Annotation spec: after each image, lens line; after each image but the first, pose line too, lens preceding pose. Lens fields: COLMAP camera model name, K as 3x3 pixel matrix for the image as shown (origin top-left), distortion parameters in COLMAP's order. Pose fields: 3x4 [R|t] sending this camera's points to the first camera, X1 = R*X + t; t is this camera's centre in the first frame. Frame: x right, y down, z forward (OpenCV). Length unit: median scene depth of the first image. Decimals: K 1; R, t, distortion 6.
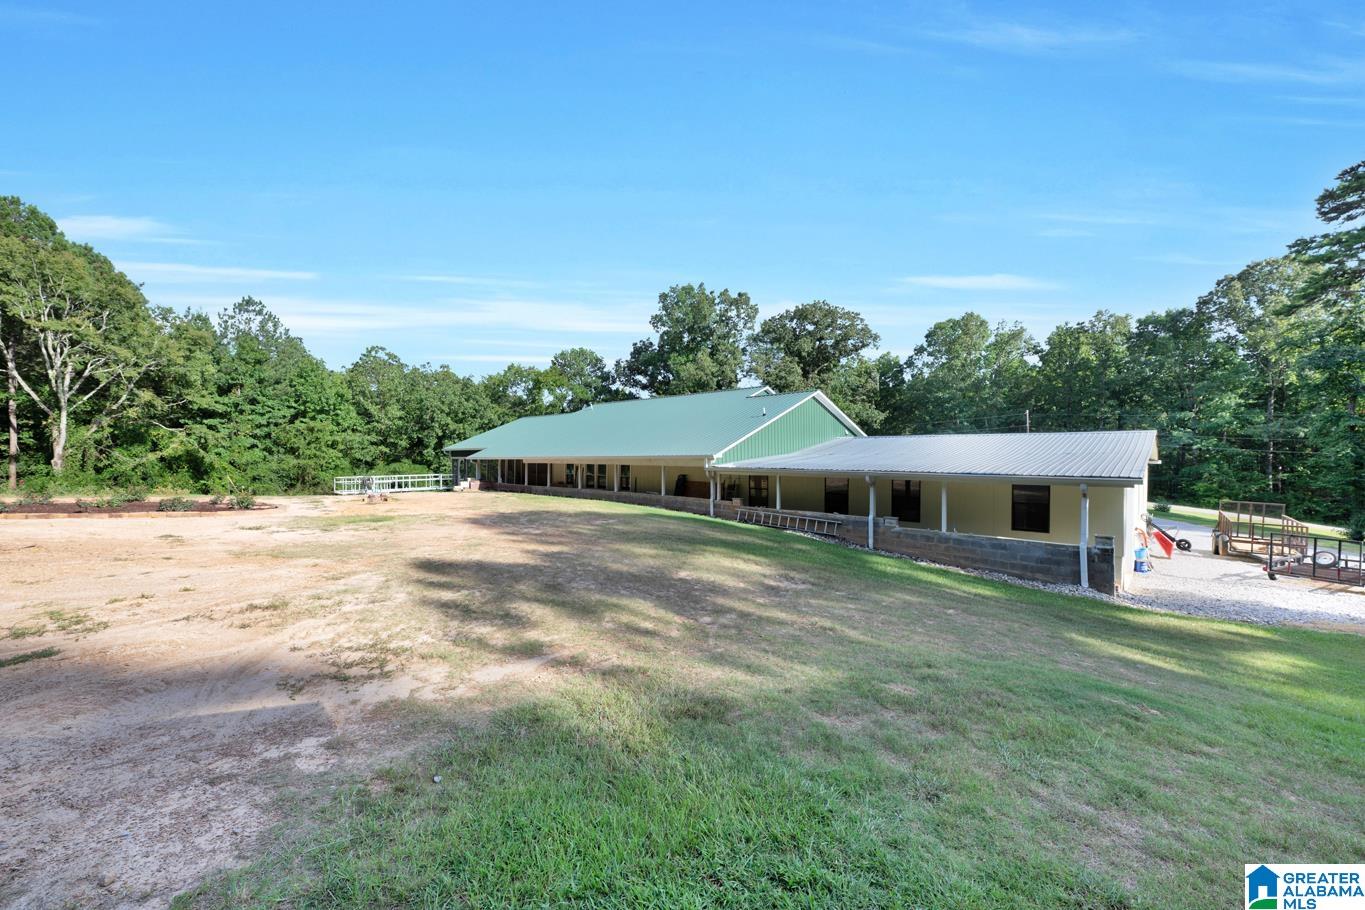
lens RADIAL K [[555.8, 0, 684.1], [0, 555.8, 456.0], [0, 0, 1]] dist [-0.000622, 0.000062]
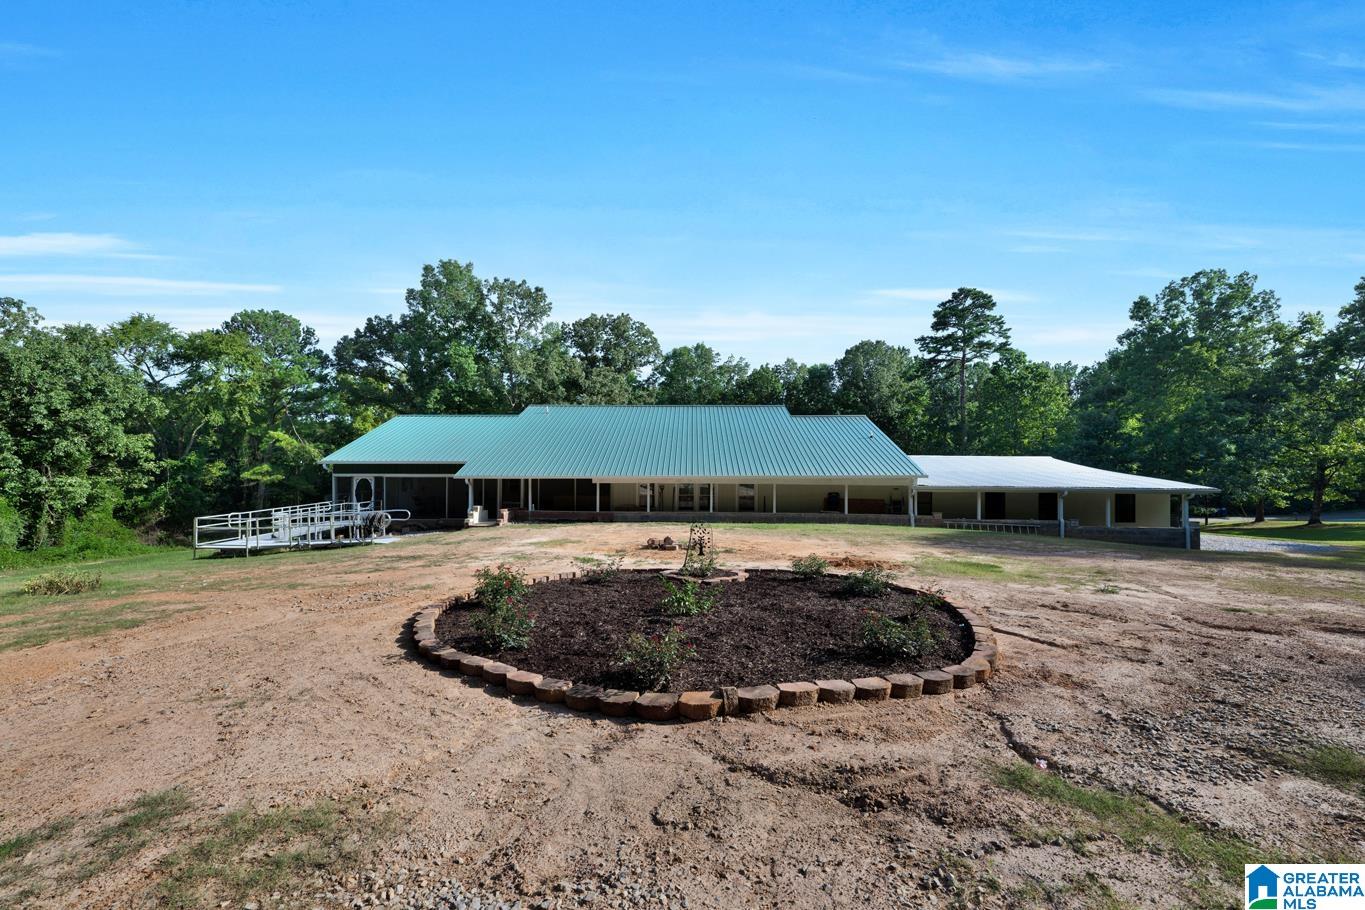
lens RADIAL K [[555.8, 0, 684.1], [0, 555.8, 456.0], [0, 0, 1]] dist [-0.000622, 0.000062]
pose [[0.734054, 0.008955, 0.679032, -0.671957], [-0.005170, 0.999958, -0.007597, -0.018925], [-0.679072, 0.002066, 0.734069, 0.318153]]
